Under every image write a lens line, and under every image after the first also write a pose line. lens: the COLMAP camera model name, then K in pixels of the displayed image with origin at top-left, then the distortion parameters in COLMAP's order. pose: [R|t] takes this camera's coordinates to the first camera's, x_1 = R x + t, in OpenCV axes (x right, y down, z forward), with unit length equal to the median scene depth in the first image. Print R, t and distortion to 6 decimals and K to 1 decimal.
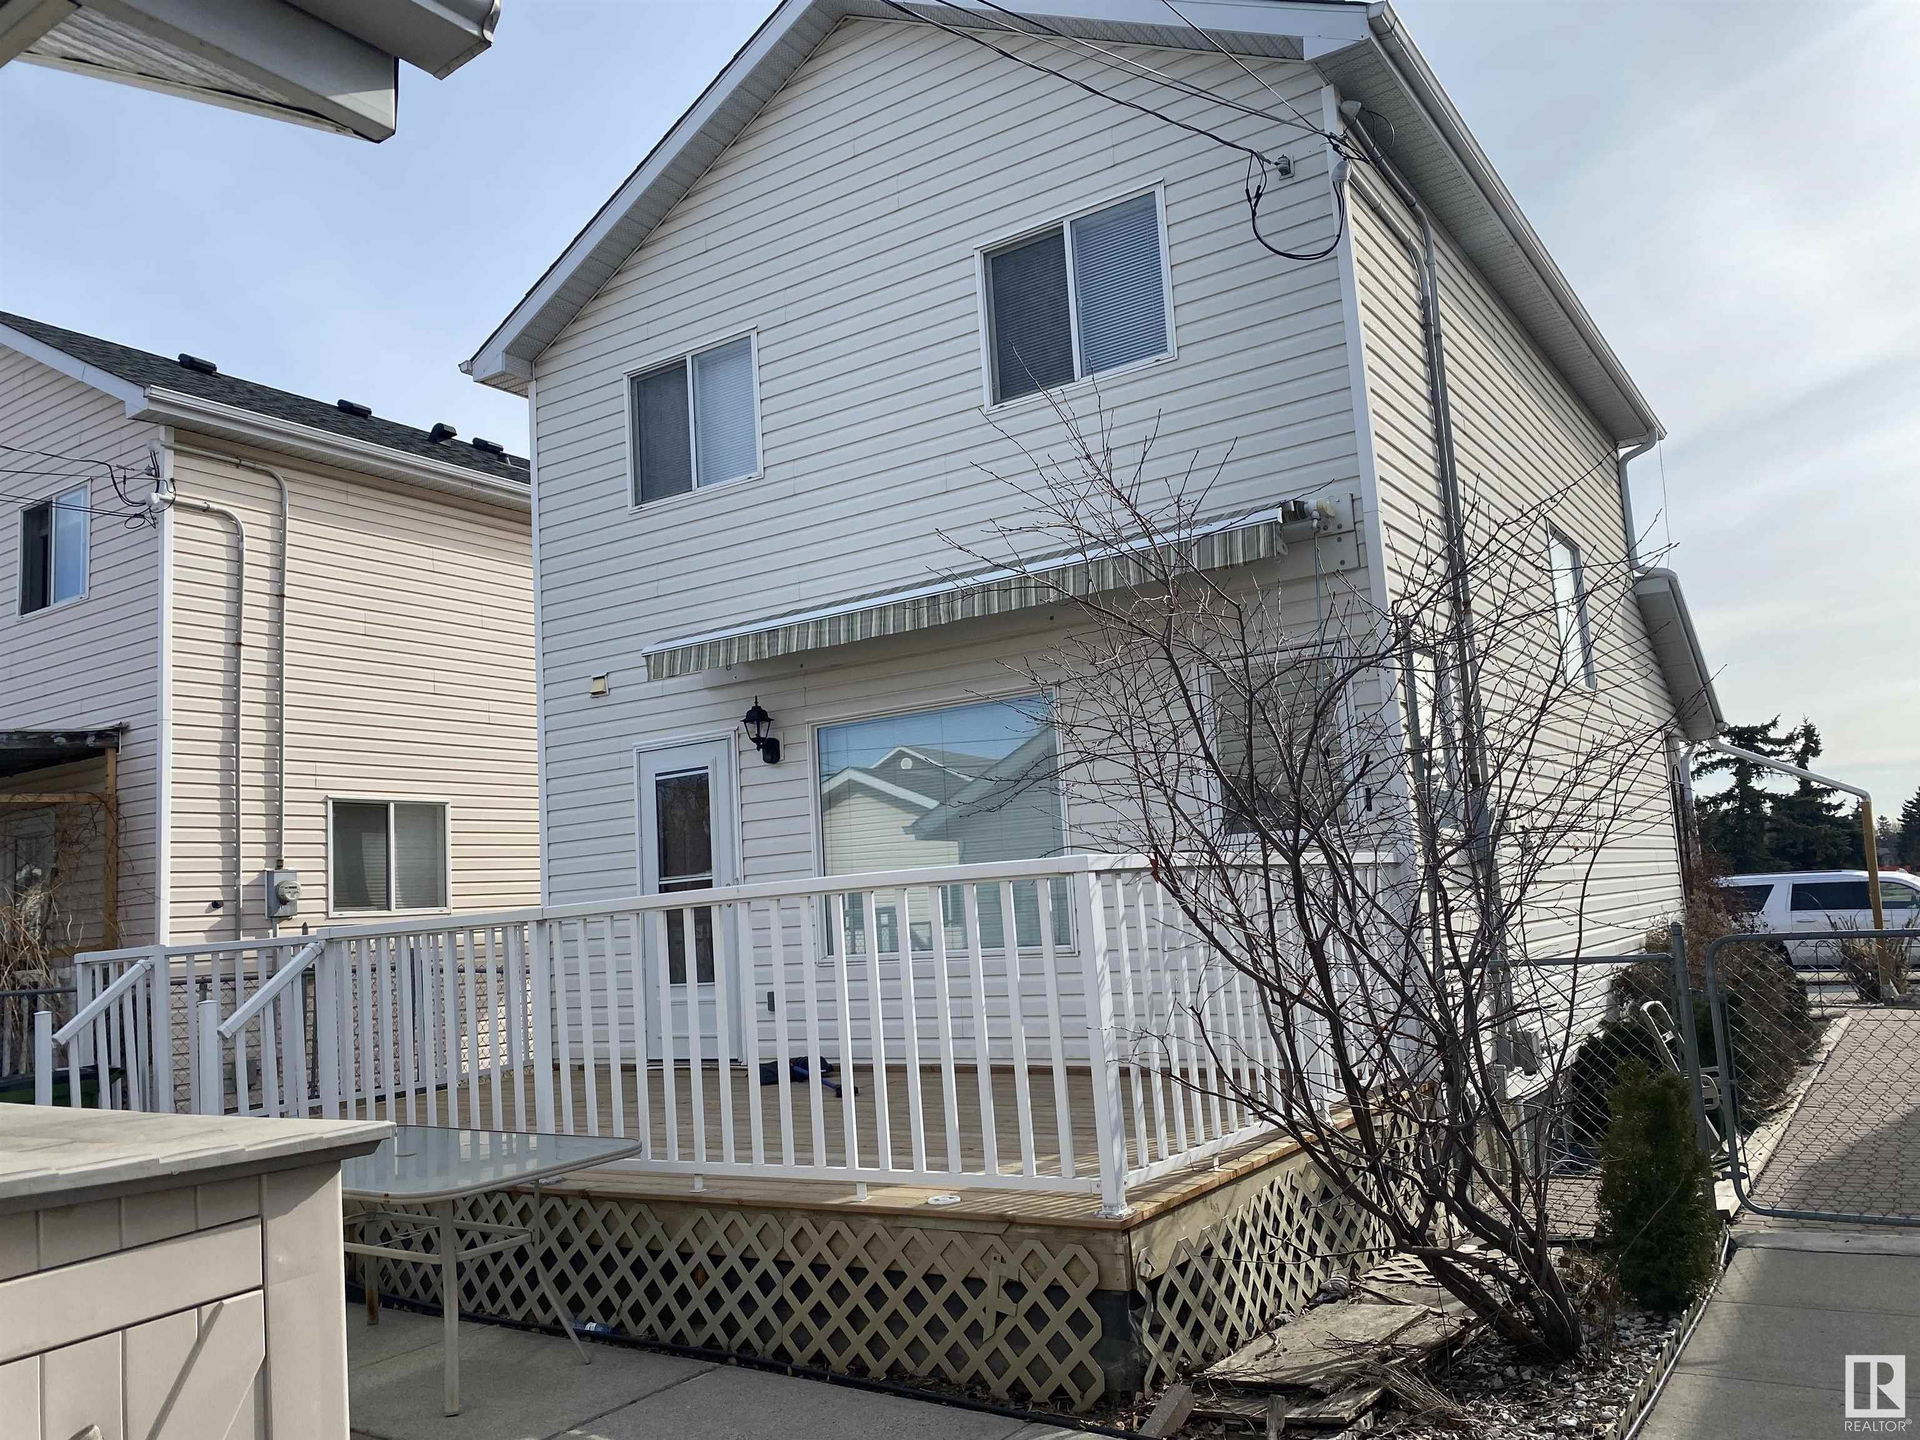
lens RADIAL K [[1461.1, 0, 956.8], [0, 1461.1, 743.5], [0, 0, 1]] dist [-0.001411, 0.000424]
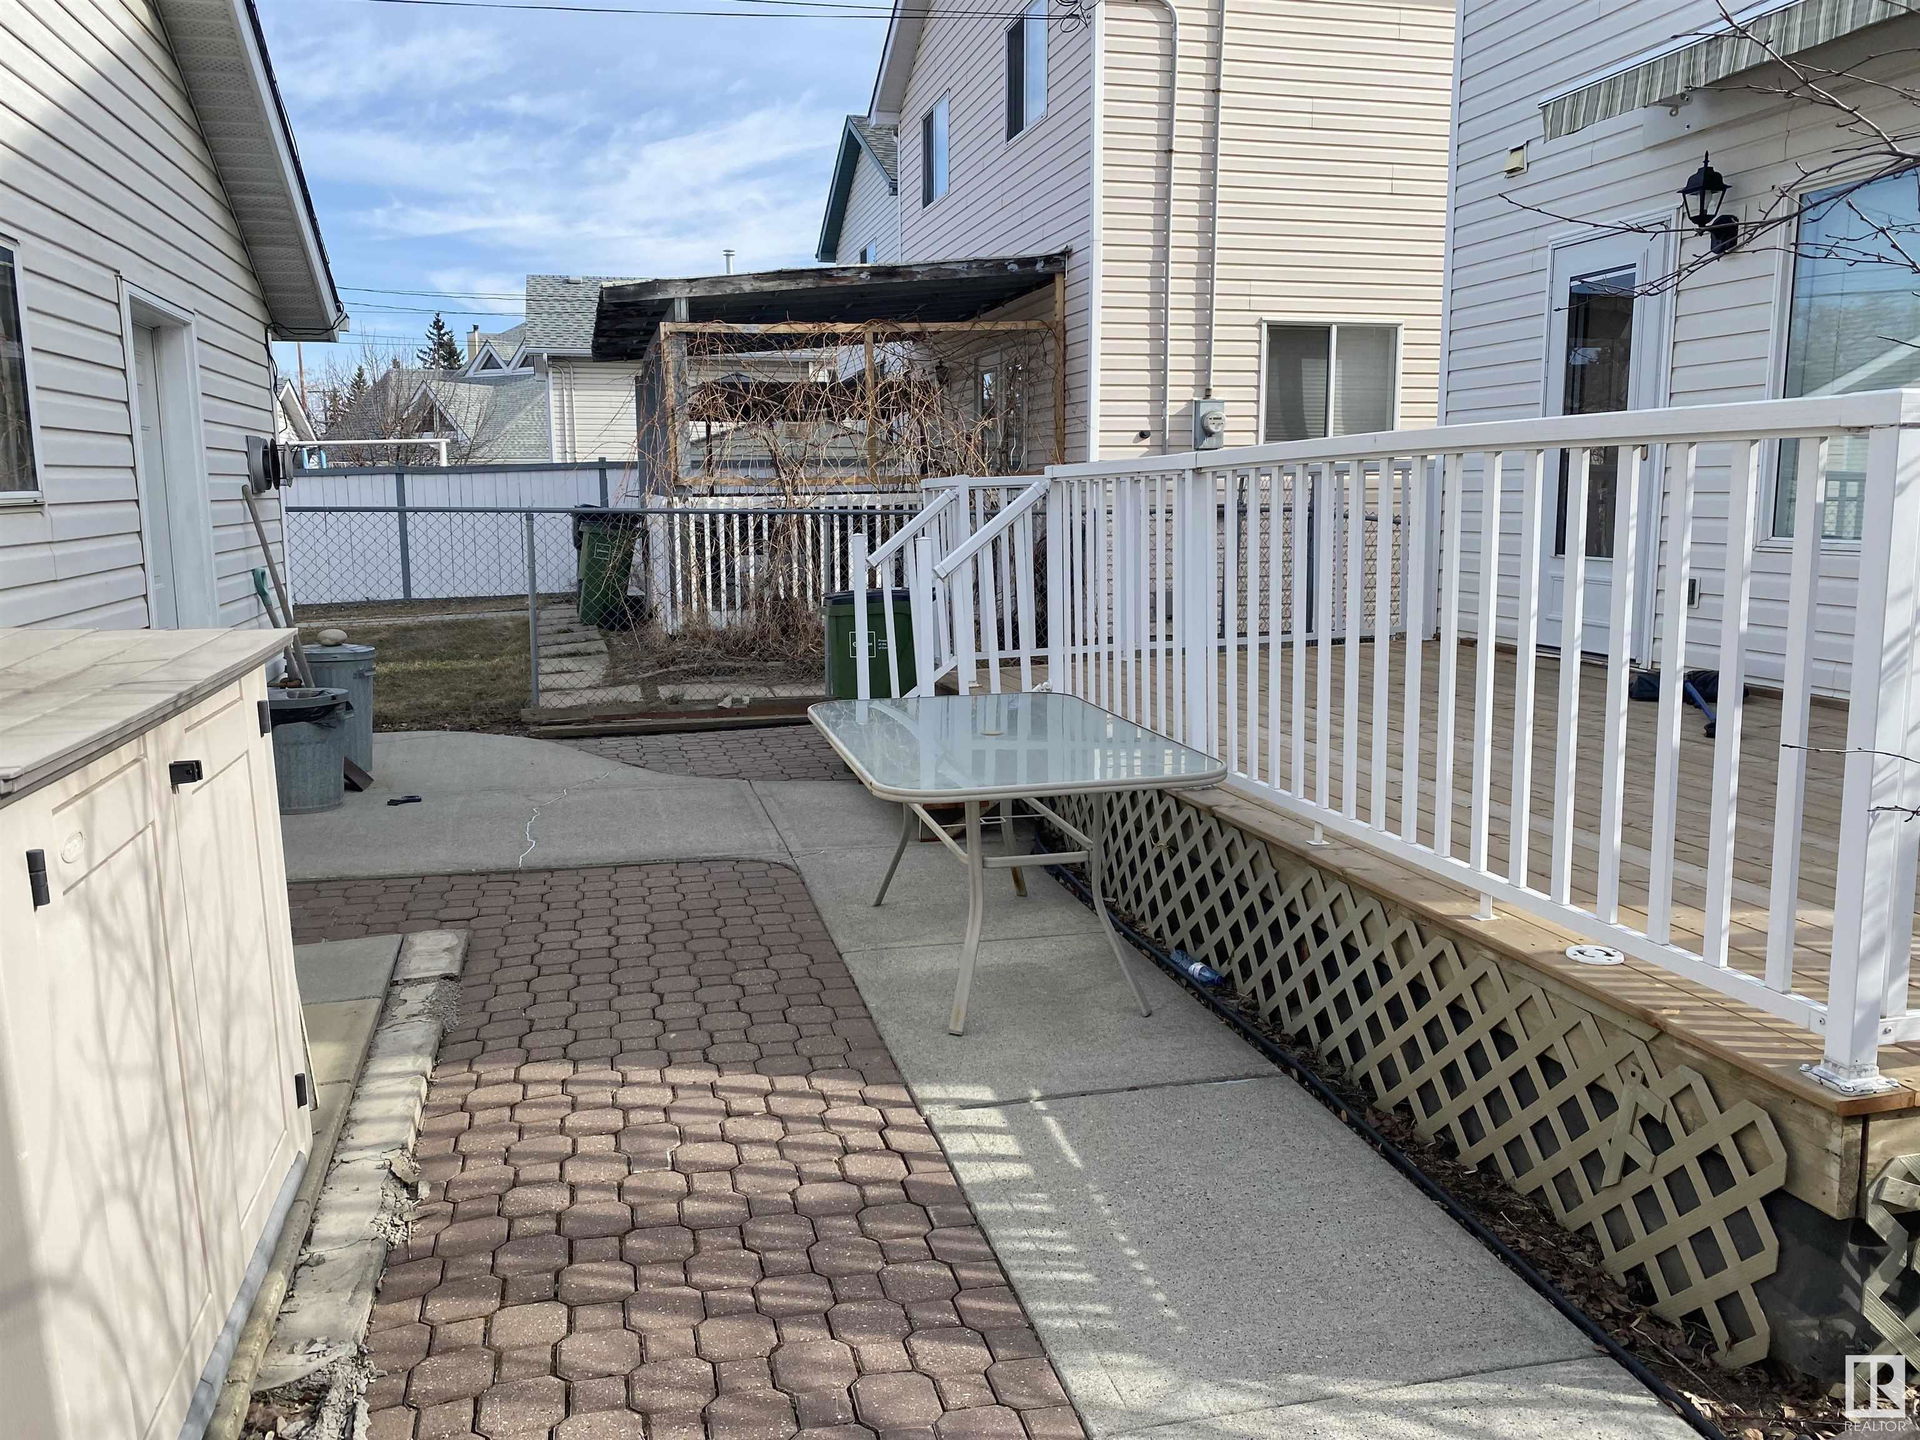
lens RADIAL K [[1447.8, 0, 951.8], [0, 1447.8, 719.6], [0, 0, 1]] dist [0.028943, -0.031676]
pose [[0.736125, 0.162184, -0.657127, 0.094453], [0.039592, 0.958887, 0.281013, 0.017028], [0.675686, -0.232878, 0.699440, 0.212952]]
